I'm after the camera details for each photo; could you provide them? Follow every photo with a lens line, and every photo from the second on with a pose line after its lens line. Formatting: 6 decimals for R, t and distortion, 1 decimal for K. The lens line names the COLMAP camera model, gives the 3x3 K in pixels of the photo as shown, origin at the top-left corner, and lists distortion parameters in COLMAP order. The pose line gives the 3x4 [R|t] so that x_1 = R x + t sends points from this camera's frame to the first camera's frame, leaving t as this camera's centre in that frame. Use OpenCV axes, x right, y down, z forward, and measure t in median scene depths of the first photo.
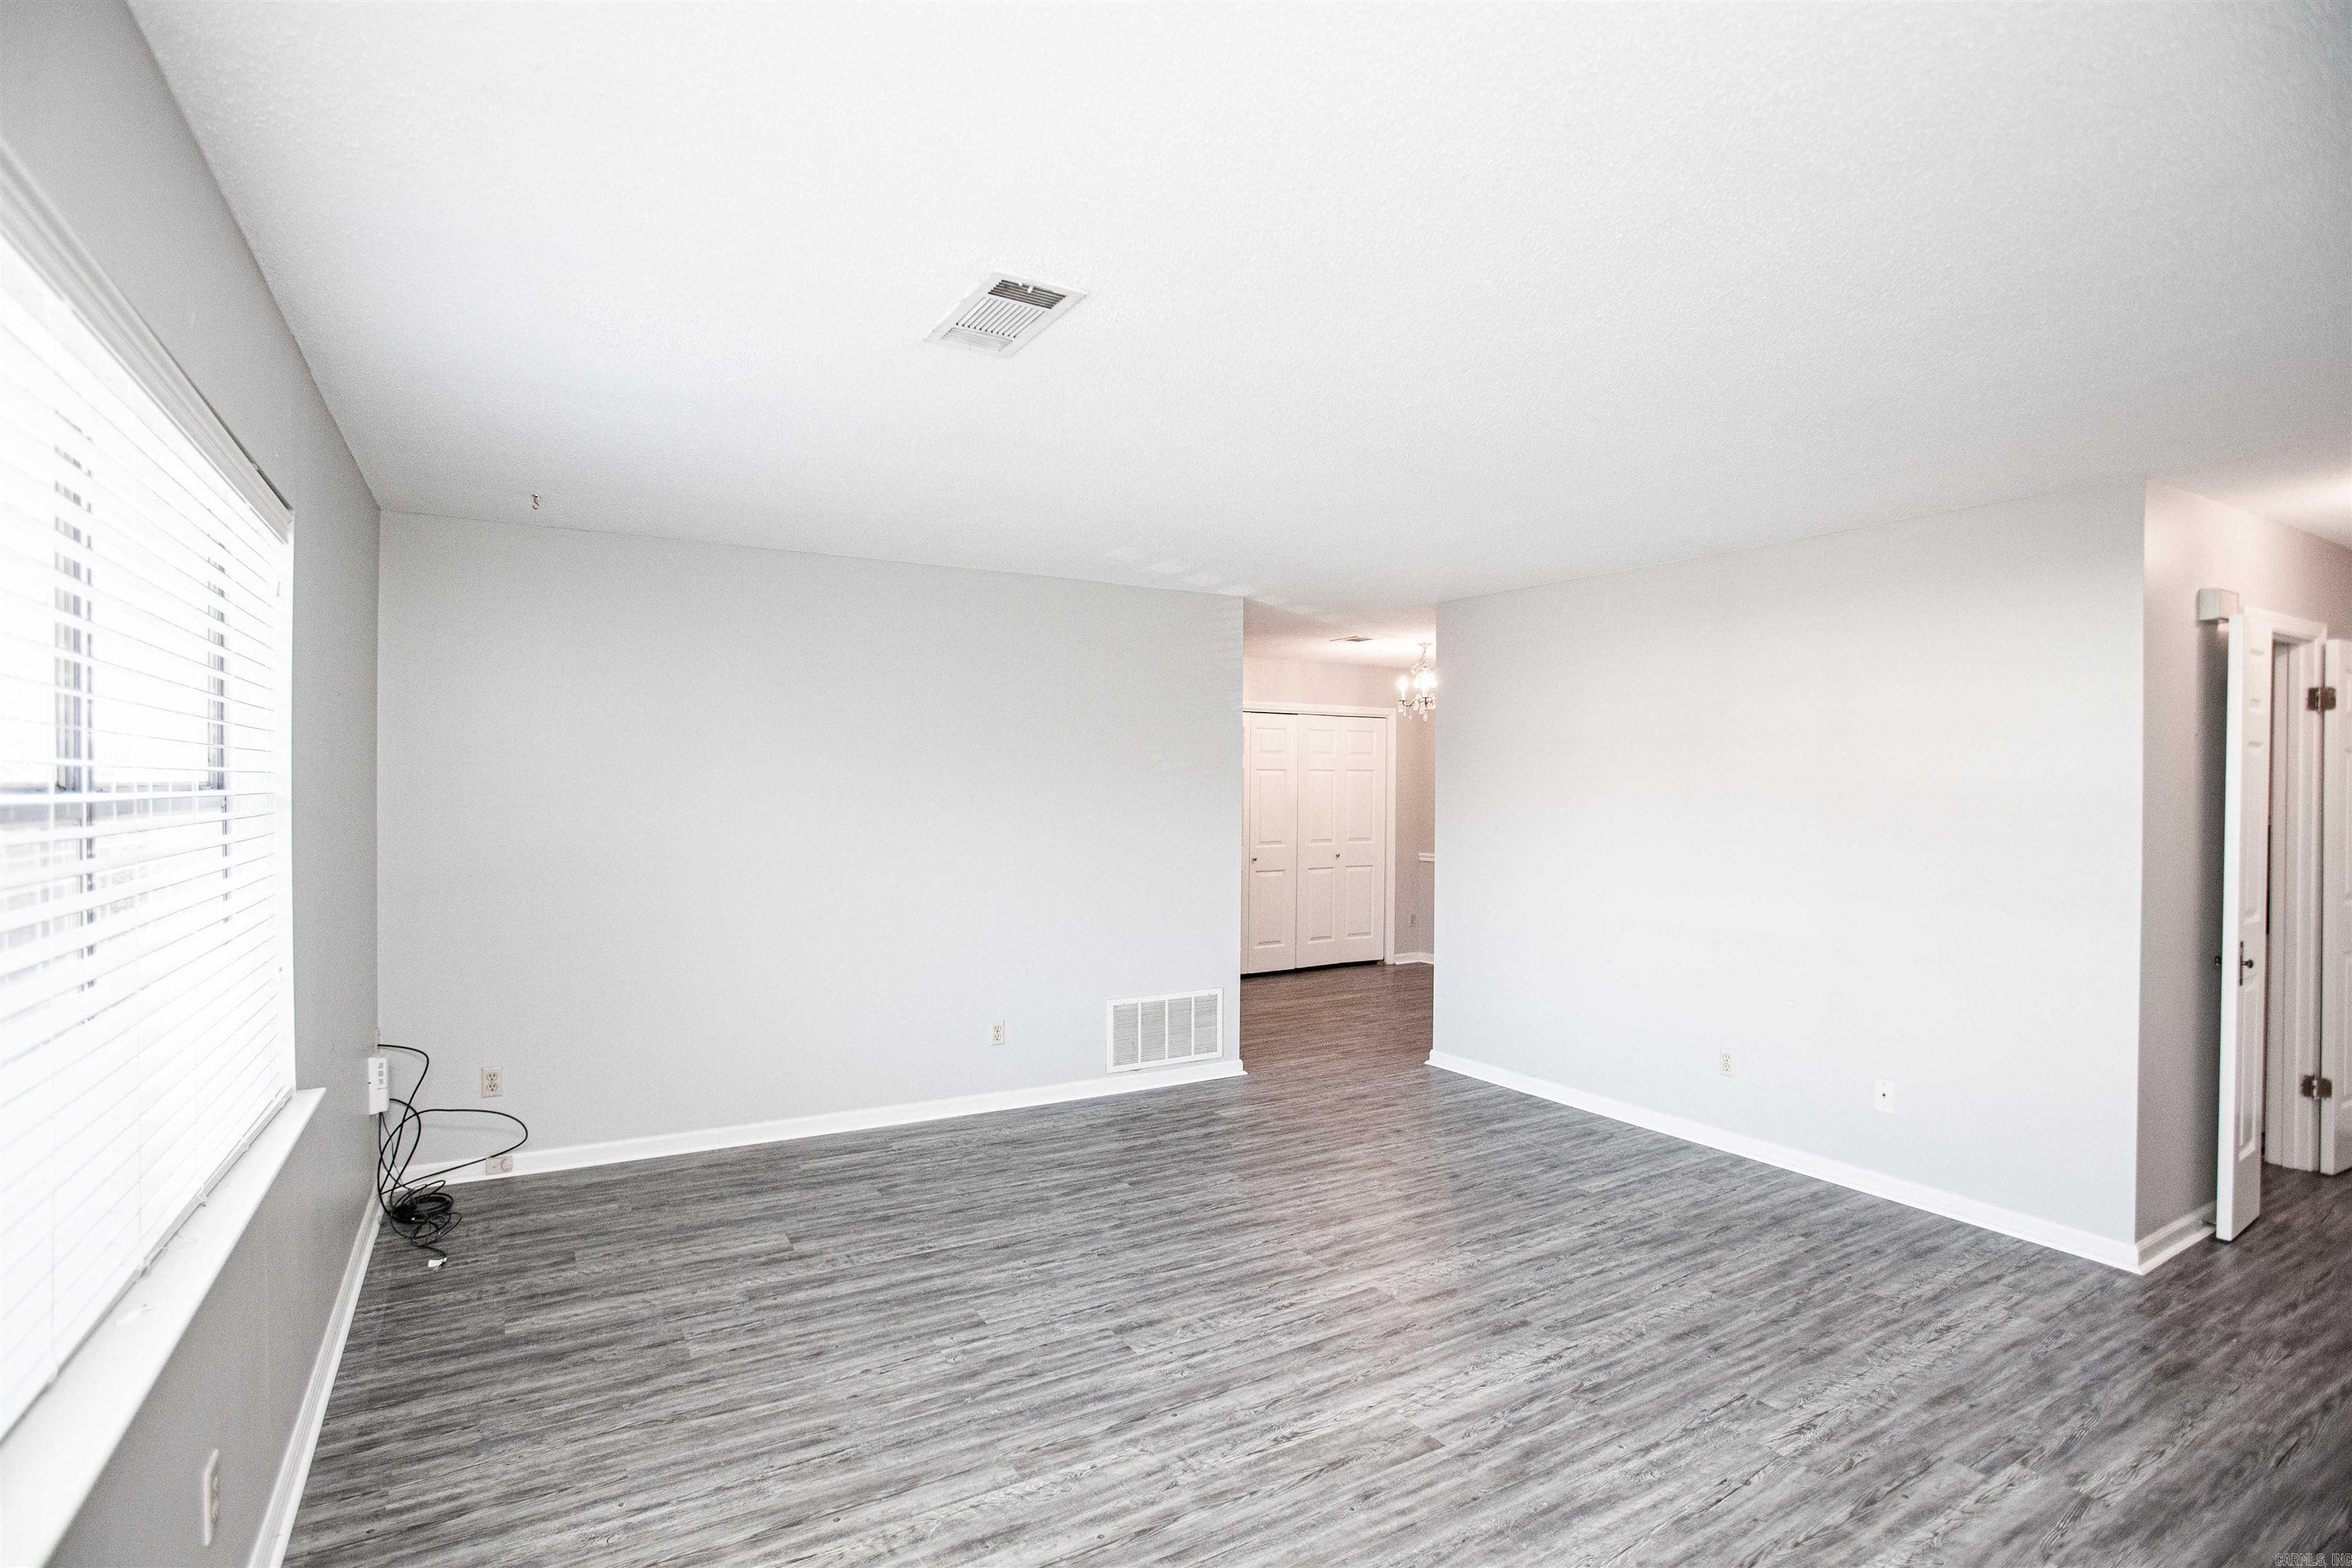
lens RADIAL K [[1107.1, 0, 1168.5], [0, 1107.1, 793.2], [0, 0, 1]] dist [-0.084896, 0.042044]
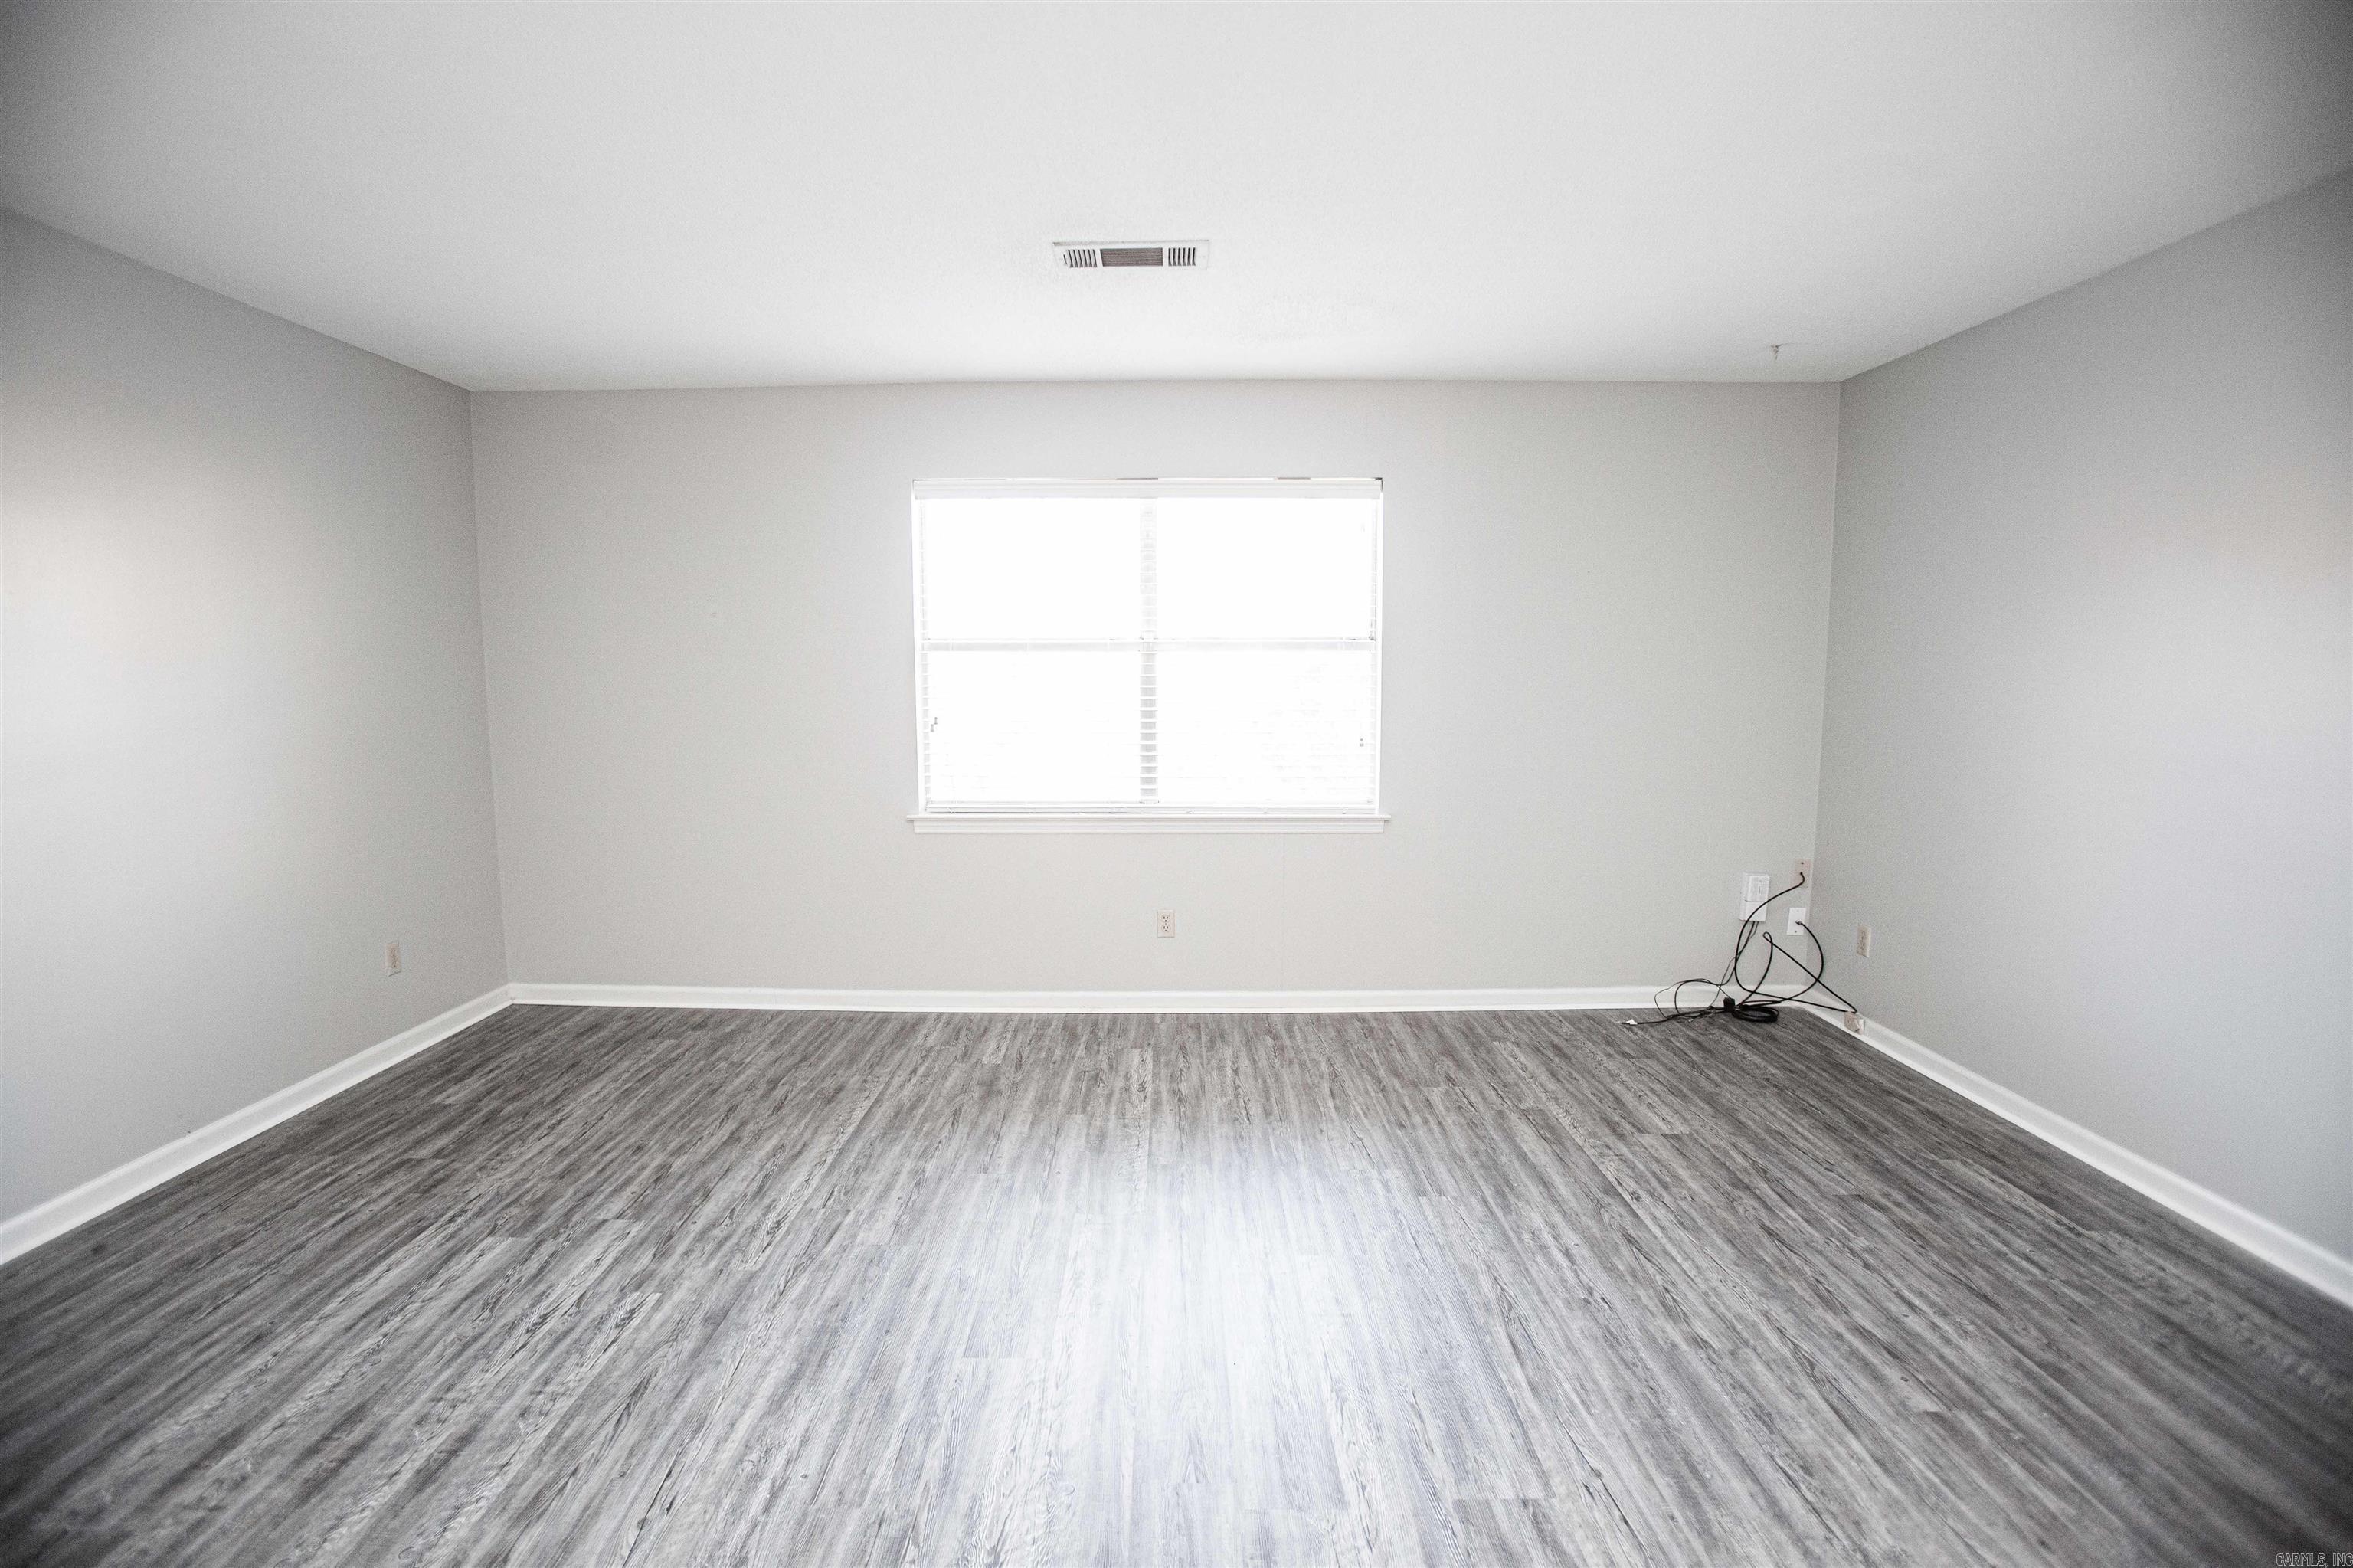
lens RADIAL K [[1107.6, 0, 1169.0], [0, 1107.6, 793.2], [0, 0, 1]] dist [-0.084896, 0.042044]
pose [[-0.508510, 0.094525, -0.855852, 0.588945], [-0.004359, 0.993661, 0.112335, 0.027386], [0.861045, 0.060854, -0.504874, 1.035584]]
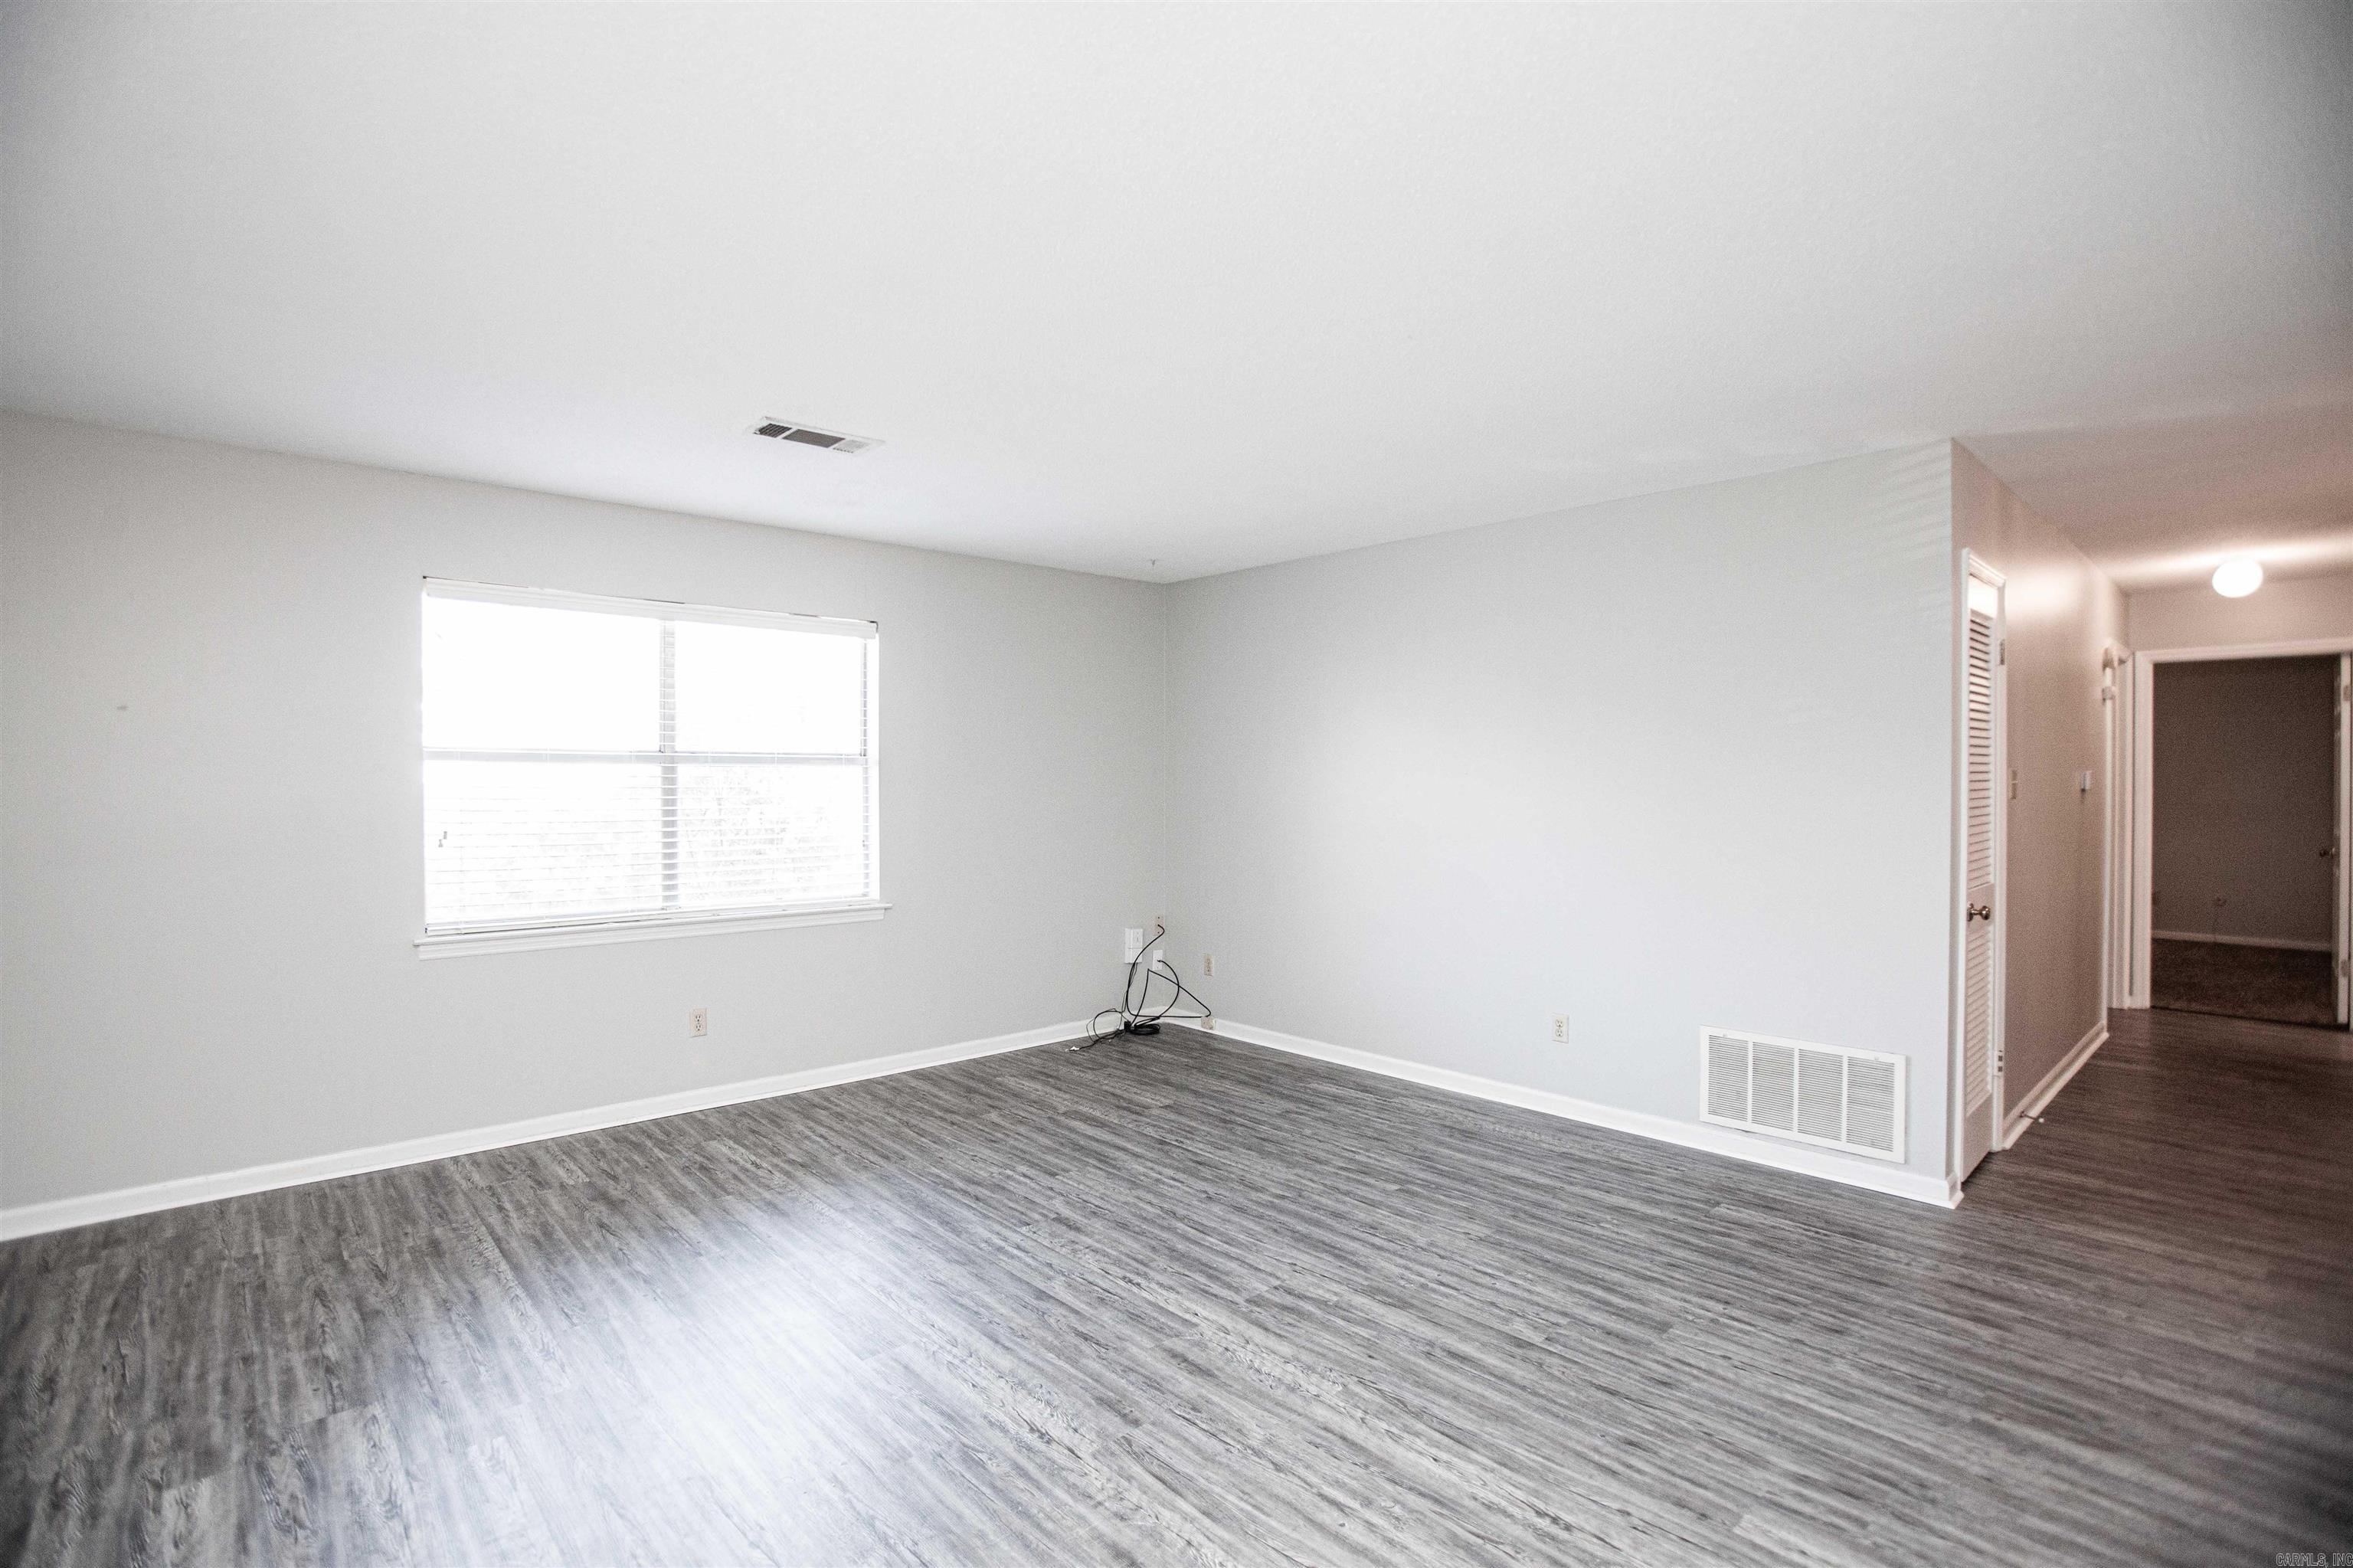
lens RADIAL K [[1099.5, 0, 1183.2], [0, 1099.5, 789.6], [0, 0, 1]] dist [-0.079950, 0.041600]
pose [[0.217670, 0.002678, -0.976019, 0.881110], [-0.004857, 0.999987, 0.001661, 0.034200], [0.976010, 0.004379, 0.217680, 0.708958]]
